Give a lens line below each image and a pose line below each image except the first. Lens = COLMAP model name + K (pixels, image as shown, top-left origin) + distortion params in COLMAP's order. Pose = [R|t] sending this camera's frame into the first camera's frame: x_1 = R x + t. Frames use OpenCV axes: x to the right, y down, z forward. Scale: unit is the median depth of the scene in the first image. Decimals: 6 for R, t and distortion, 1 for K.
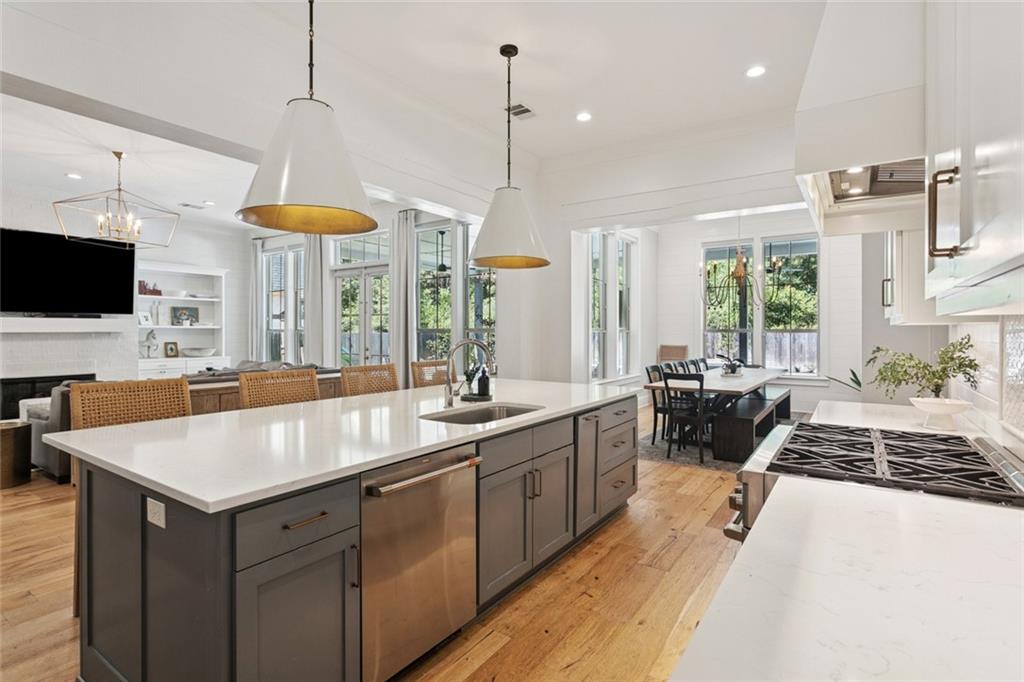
lens RADIAL K [[507.4, 0, 507.1], [0, 507.4, 332.8], [0, 0, 1]] dist [0.001439, -0.000062]
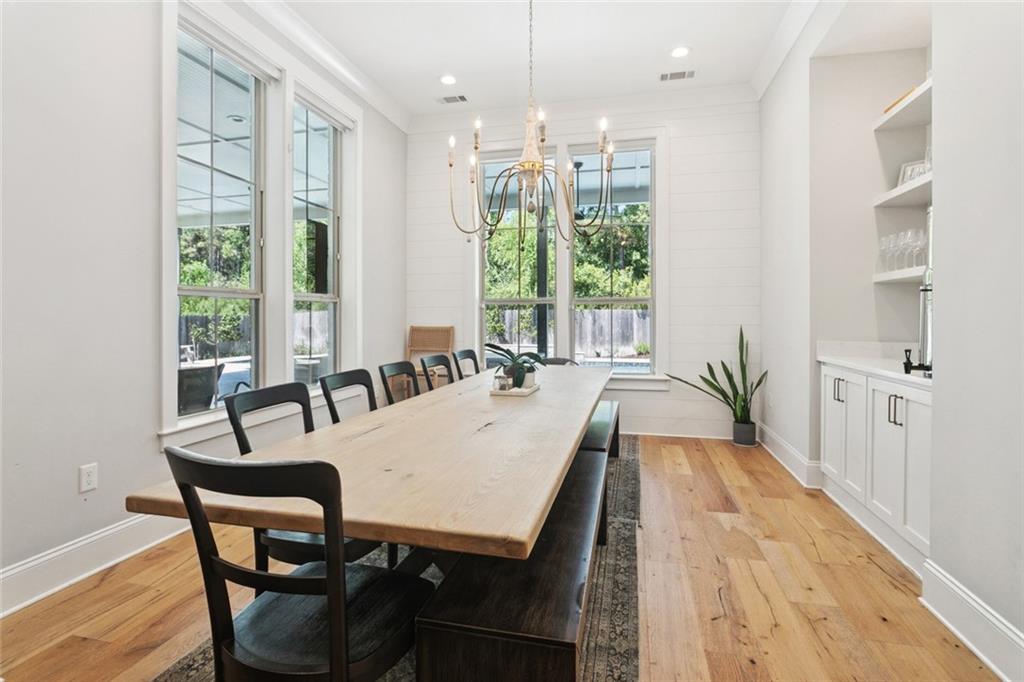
lens RADIAL K [[507.4, 0, 511.1], [0, 507.4, 334.7], [0, 0, 1]] dist [0.001439, -0.000062]
pose [[0.931614, -0.017615, 0.363023, 0.203497], [0.006086, 0.999441, 0.032878, 0.015353], [-0.363399, -0.028420, 0.931200, 0.431065]]
